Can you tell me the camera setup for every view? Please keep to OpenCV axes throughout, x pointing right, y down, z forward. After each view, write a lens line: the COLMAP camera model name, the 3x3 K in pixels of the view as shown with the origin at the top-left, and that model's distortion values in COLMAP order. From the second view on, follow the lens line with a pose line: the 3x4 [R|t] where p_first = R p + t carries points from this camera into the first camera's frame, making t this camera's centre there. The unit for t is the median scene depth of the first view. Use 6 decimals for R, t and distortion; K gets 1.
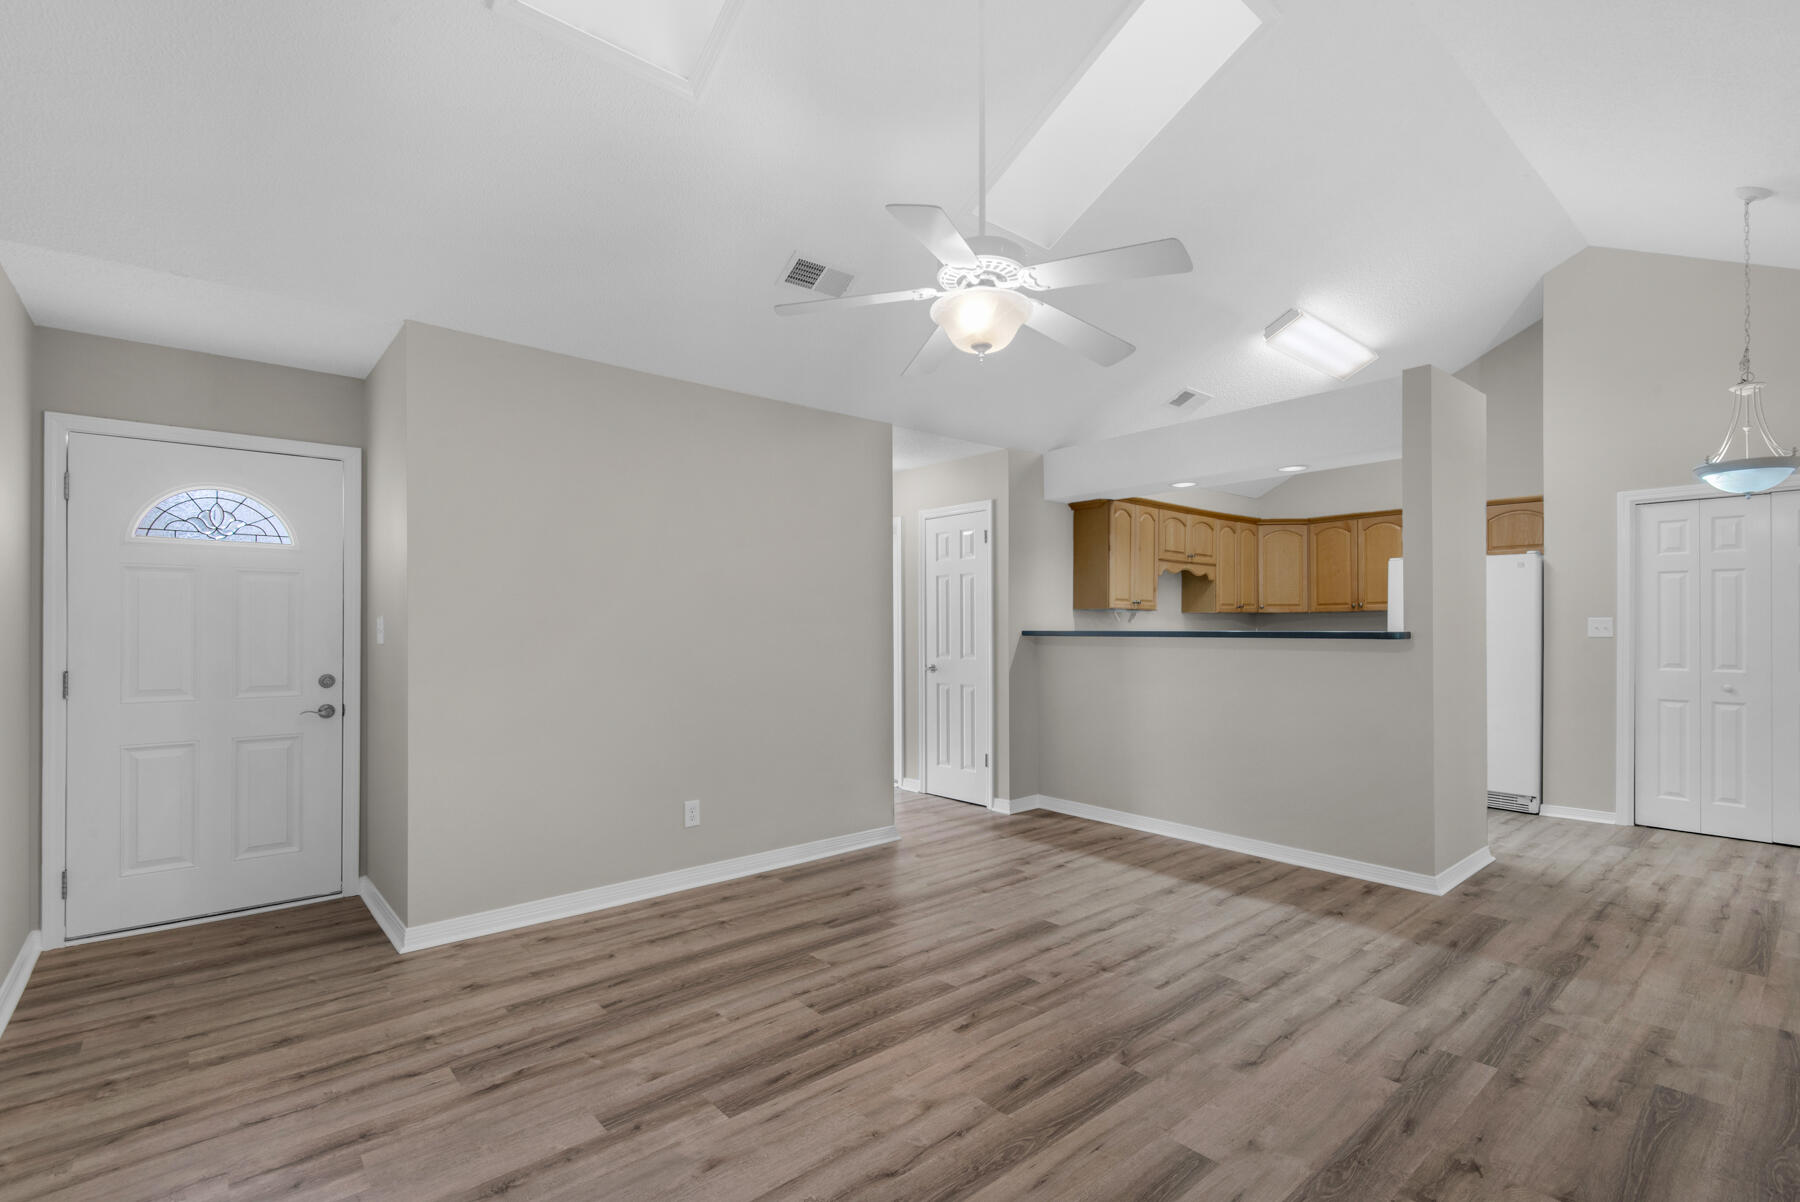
lens RADIAL K [[823.6, 0, 898.2], [0, 823.6, 614.7], [0, 0, 1]] dist [0.021212, -0.011039]
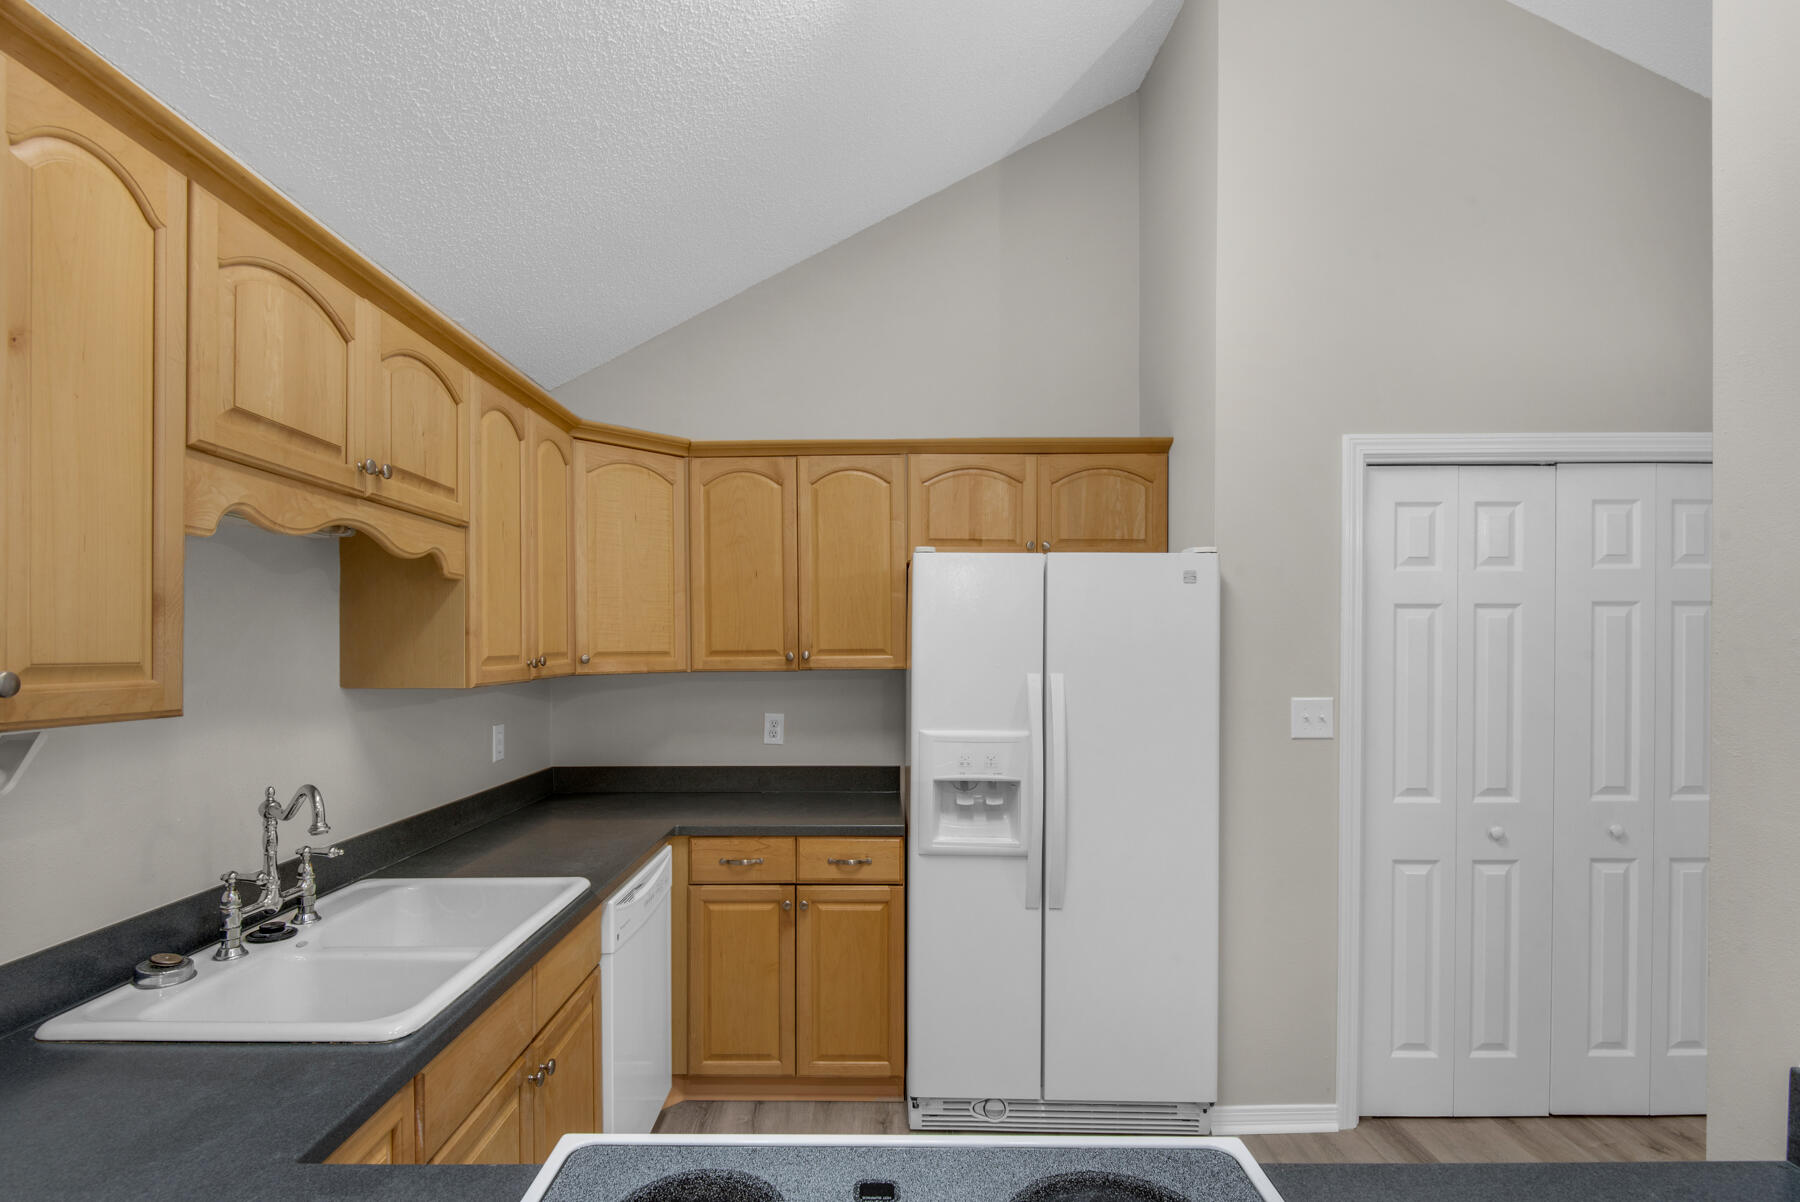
lens RADIAL K [[854.1, 0, 866.9], [0, 854.1, 648.4], [0, 0, 1]] dist [0.009673, -0.011532]
pose [[0.659933, -0.004639, 0.751310, 0.450057], [-0.008264, 0.999876, 0.013433, -0.040366], [-0.751279, -0.015074, 0.659812, 1.248572]]
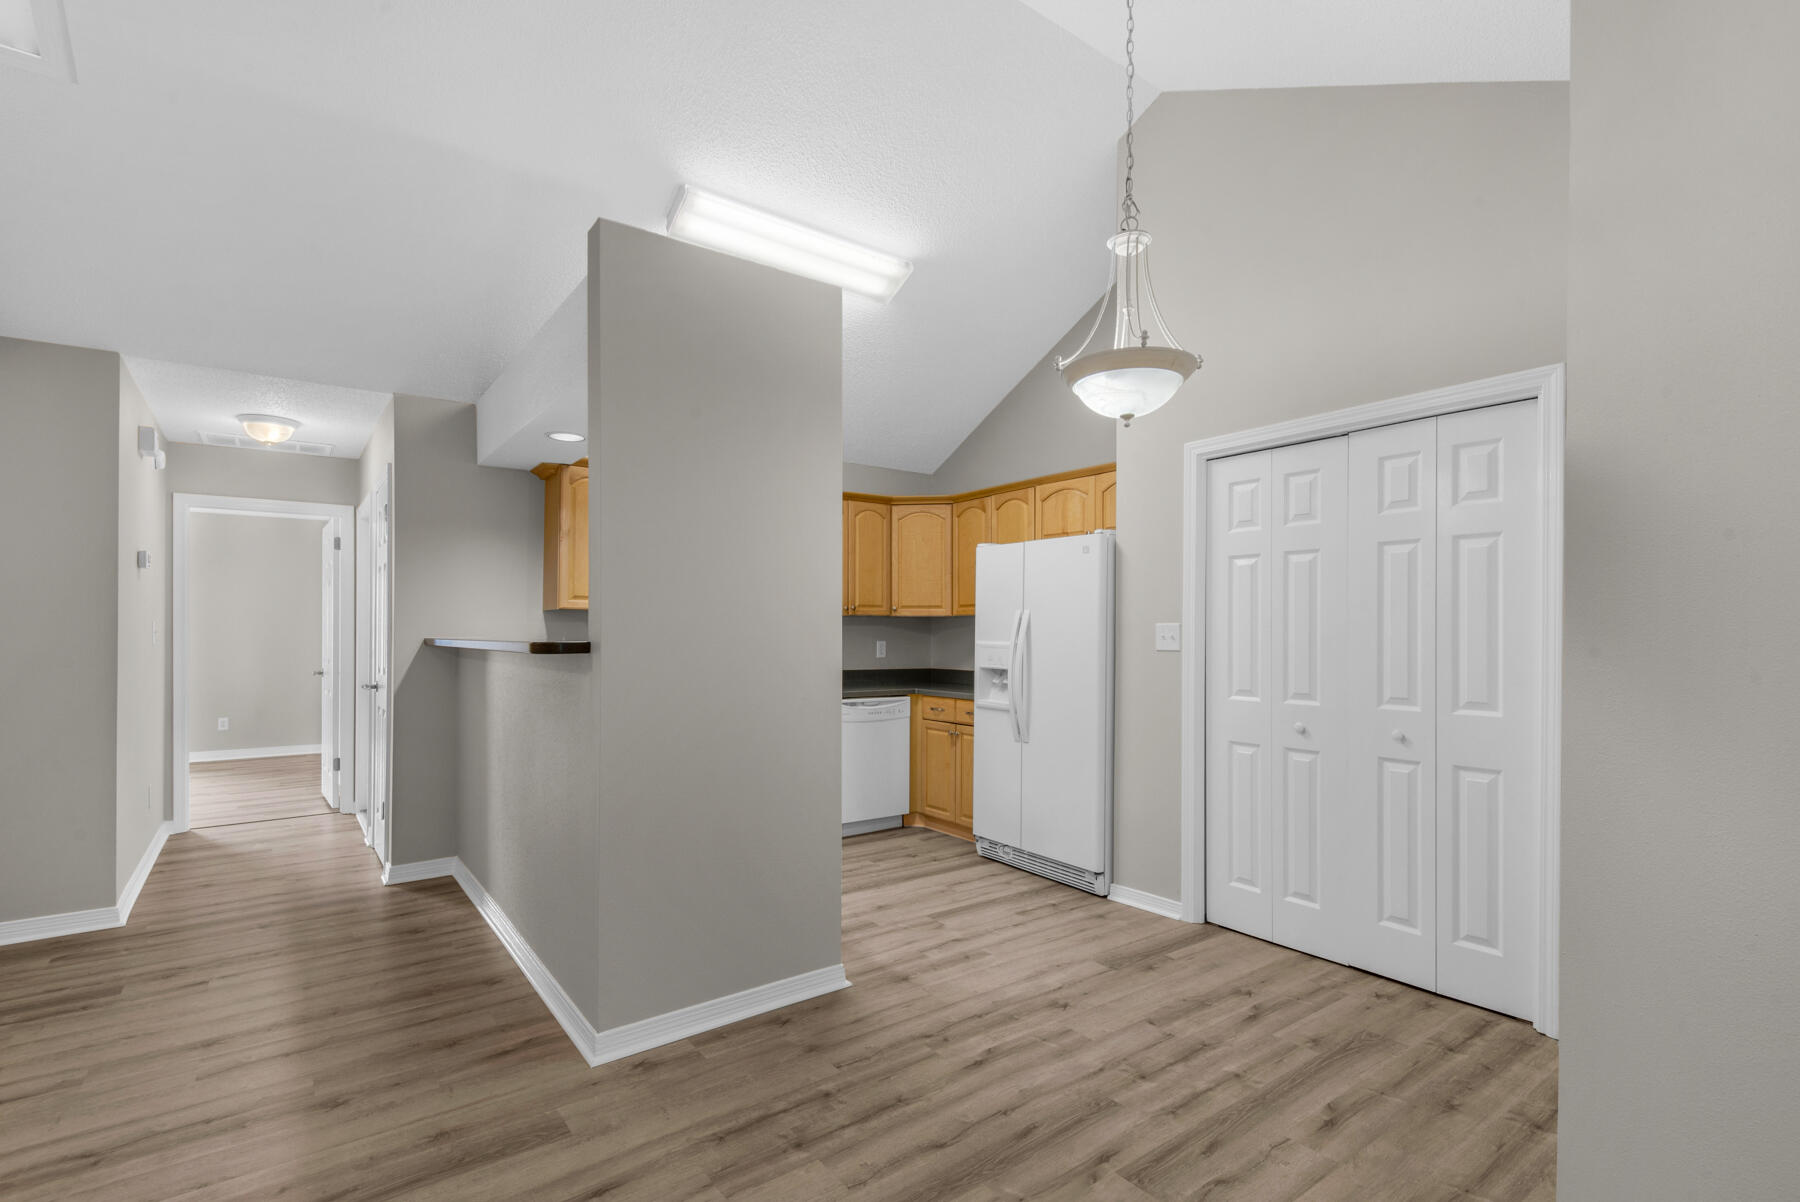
lens RADIAL K [[823.6, 0, 890.5], [0, 823.6, 633.8], [0, 0, 1]] dist [0.021212, -0.011039]
pose [[0.997116, 0.001964, -0.075867, 0.953018], [-0.000909, 0.999902, 0.013936, 0.004872], [0.075887, -0.013827, 0.997021, 0.414865]]
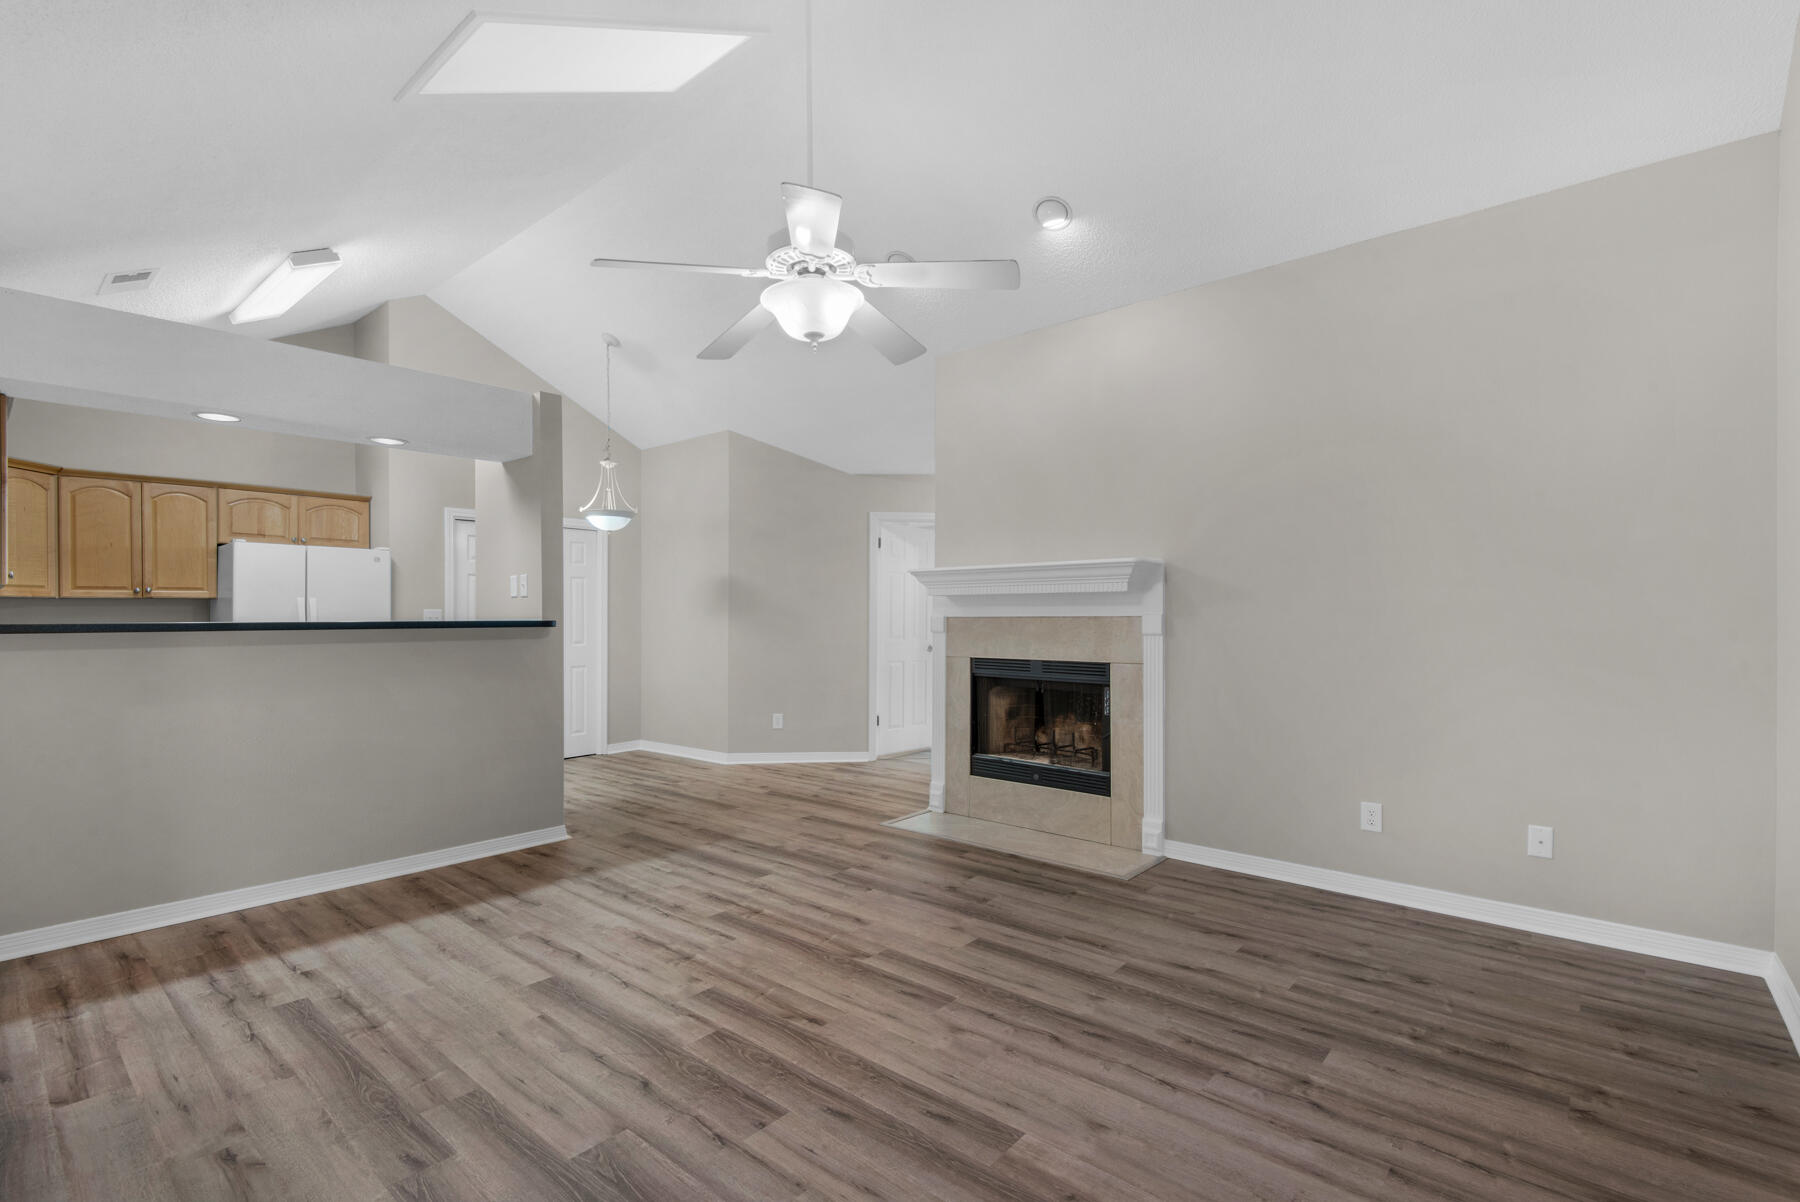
lens RADIAL K [[823.6, 0, 908.9], [0, 823.6, 609.6], [0, 0, 1]] dist [0.021212, -0.011039]
pose [[-0.153318, 0.008536, 0.988140, -0.631791], [-0.009499, 0.999904, -0.010111, 0.014258], [-0.988131, -0.010937, -0.153222, 0.724970]]
